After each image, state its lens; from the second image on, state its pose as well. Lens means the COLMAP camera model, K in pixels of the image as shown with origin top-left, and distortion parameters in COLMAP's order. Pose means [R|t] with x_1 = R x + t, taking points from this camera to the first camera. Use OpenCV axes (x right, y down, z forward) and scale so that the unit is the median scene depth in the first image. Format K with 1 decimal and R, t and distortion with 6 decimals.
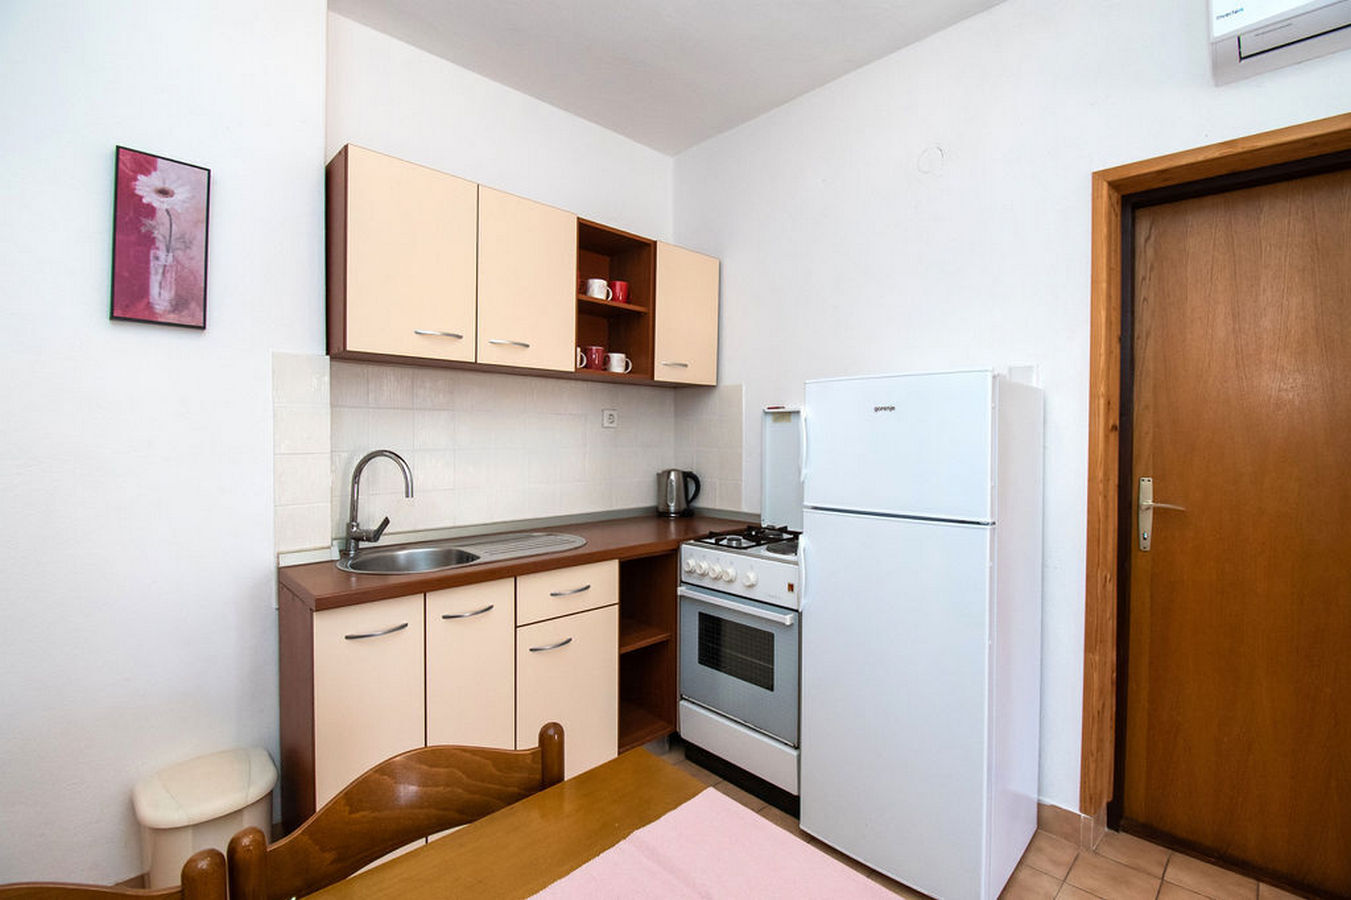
lens RADIAL K [[601.6, 0, 673.1], [0, 601.6, 442.6], [0, 0, 1]] dist [0.014703, -0.021739]
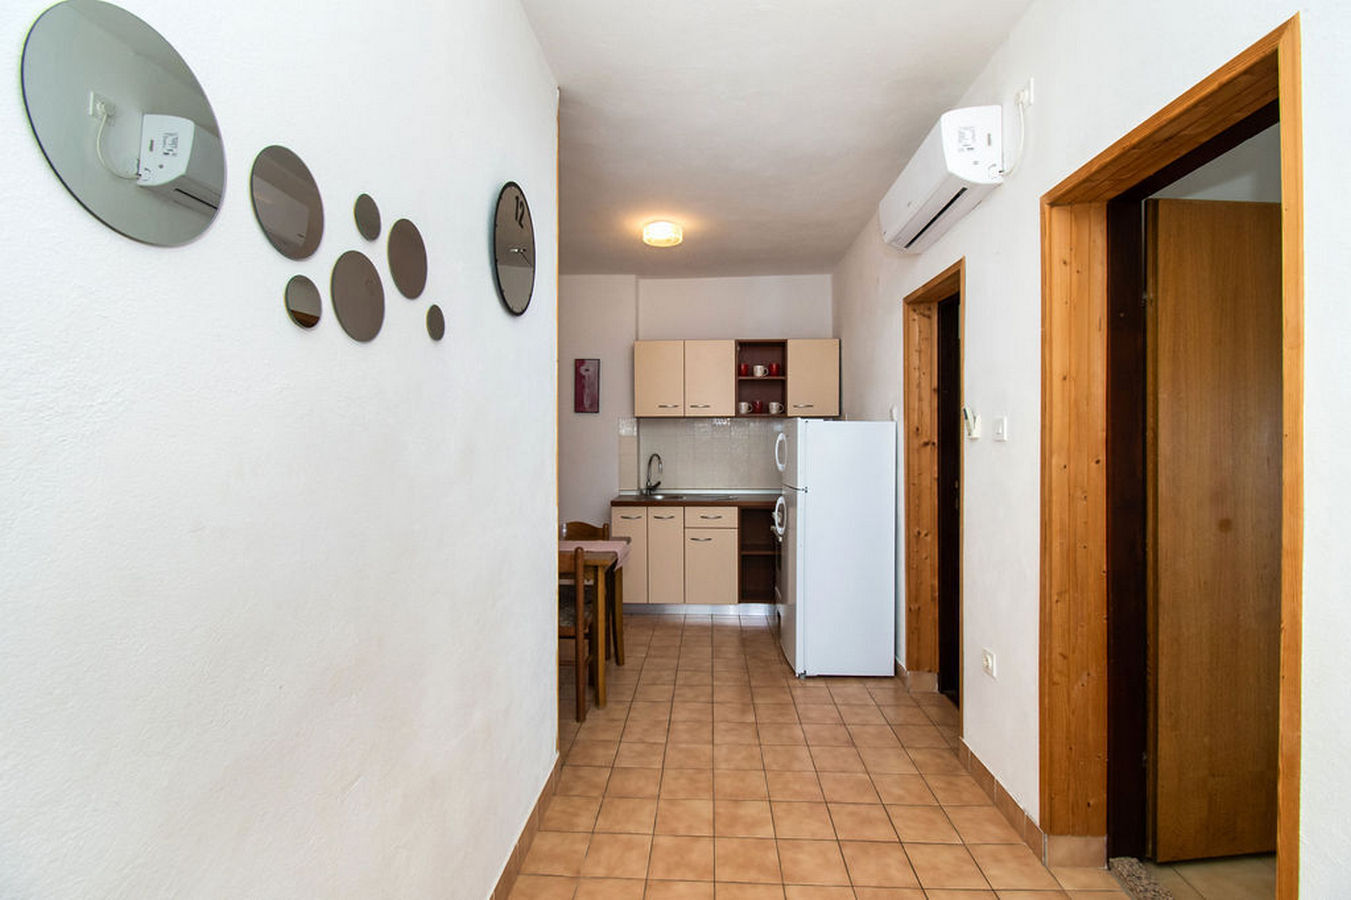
lens RADIAL K [[568.8, 0, 676.6], [0, 568.8, 440.0], [0, 0, 1]] dist [-0.052547, -0.000243]
pose [[0.683886, -0.008734, -0.729537, 1.285587], [-0.002446, 0.999895, -0.014263, -0.009266], [0.729585, 0.011538, 0.683793, -0.538528]]
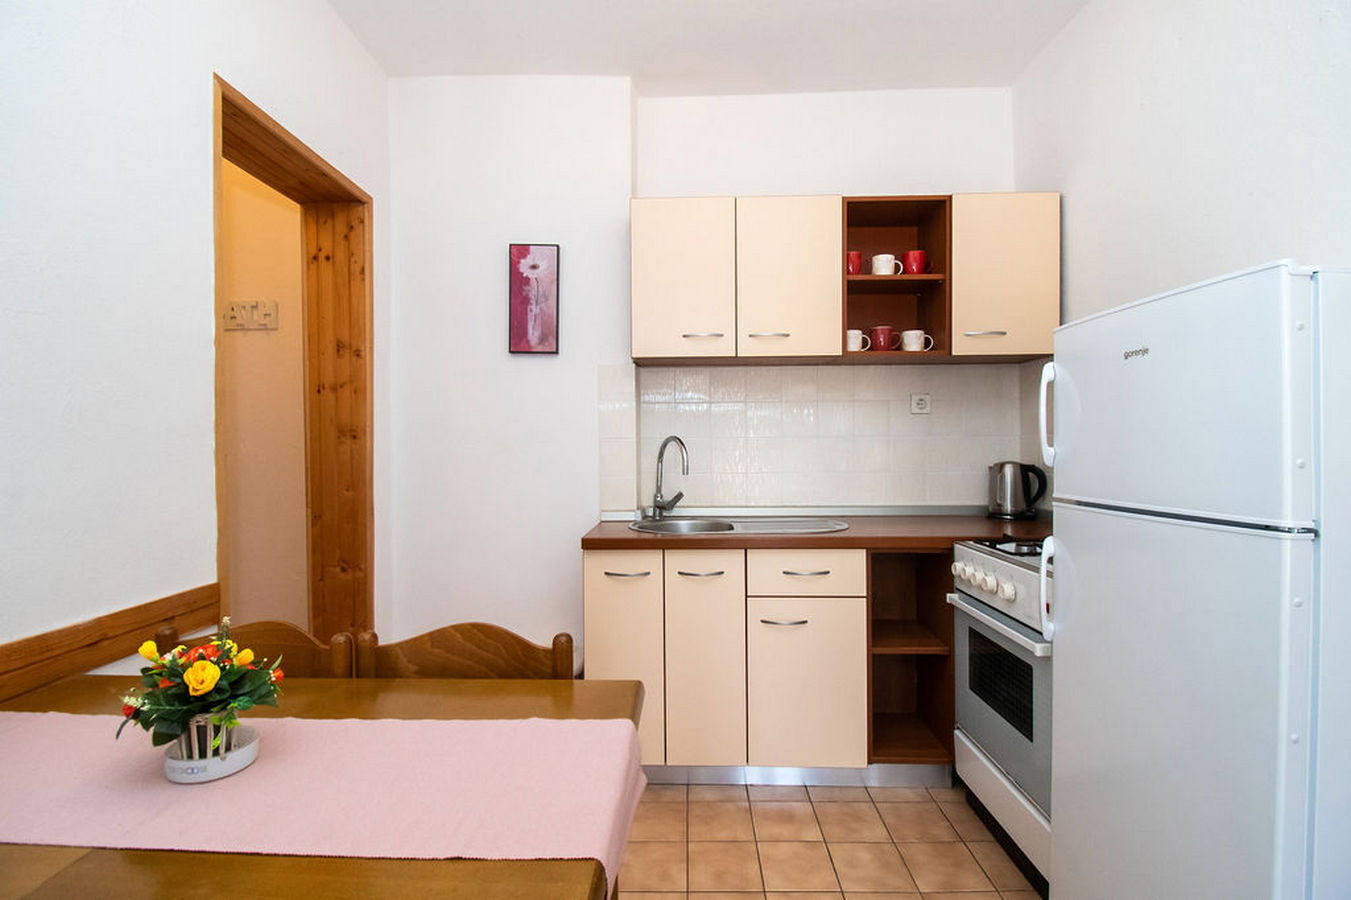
lens RADIAL K [[601.6, 0, 673.1], [0, 601.6, 442.6], [0, 0, 1]] dist [0.014703, -0.021739]
pose [[0.701002, -0.011534, -0.713066, 0.393329], [0.001149, 0.999886, -0.015044, 0.044689], [0.713158, 0.009727, 0.700936, 0.137679]]
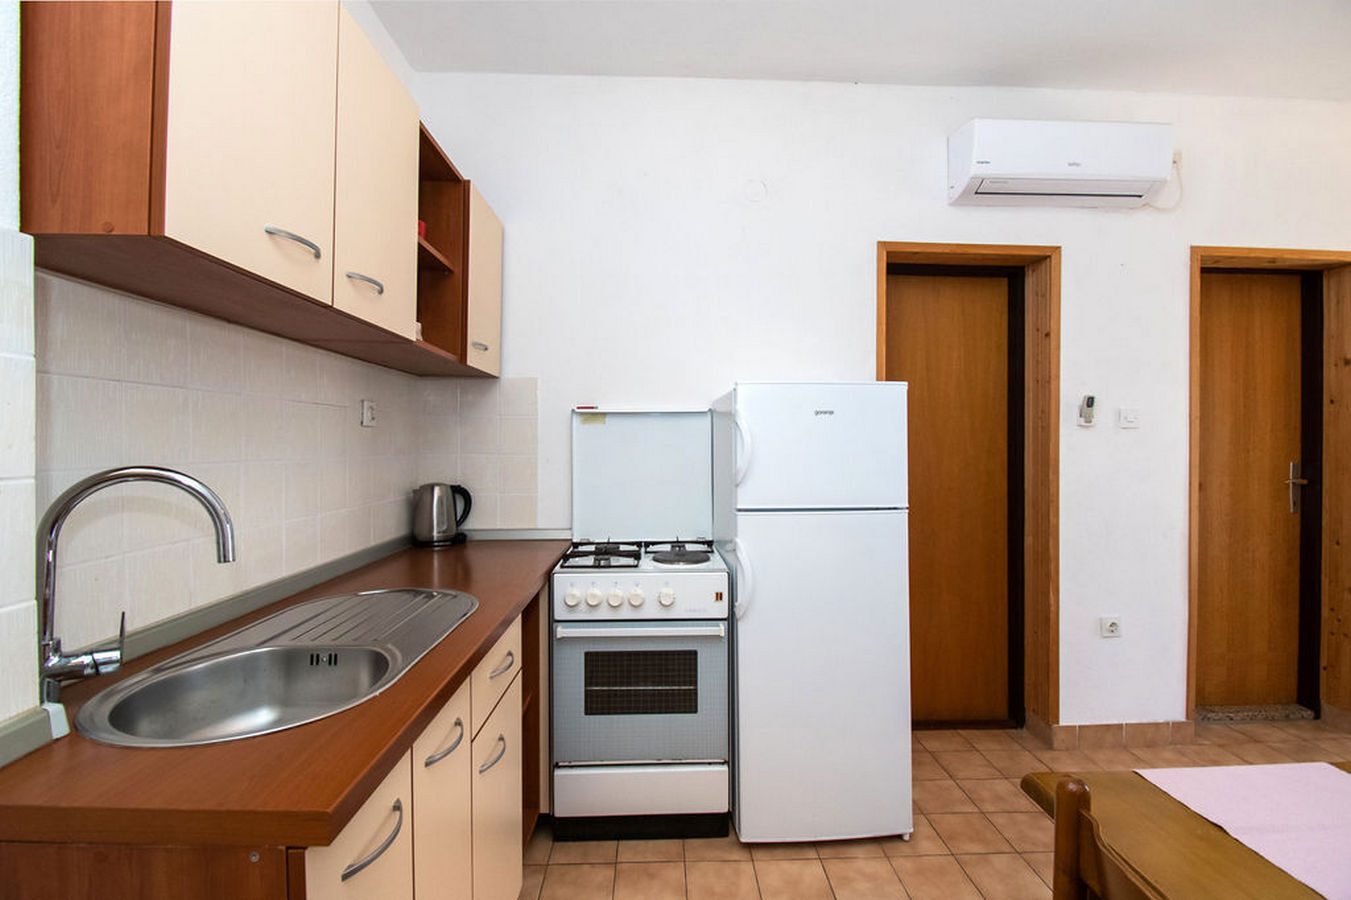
lens RADIAL K [[601.6, 0, 673.1], [0, 601.6, 442.6], [0, 0, 1]] dist [0.014703, -0.021739]
pose [[0.668605, -0.004300, 0.743605, -0.544675], [0.011428, 0.999925, -0.004493, 0.000048], [-0.743529, 0.011502, 0.668604, 0.399323]]
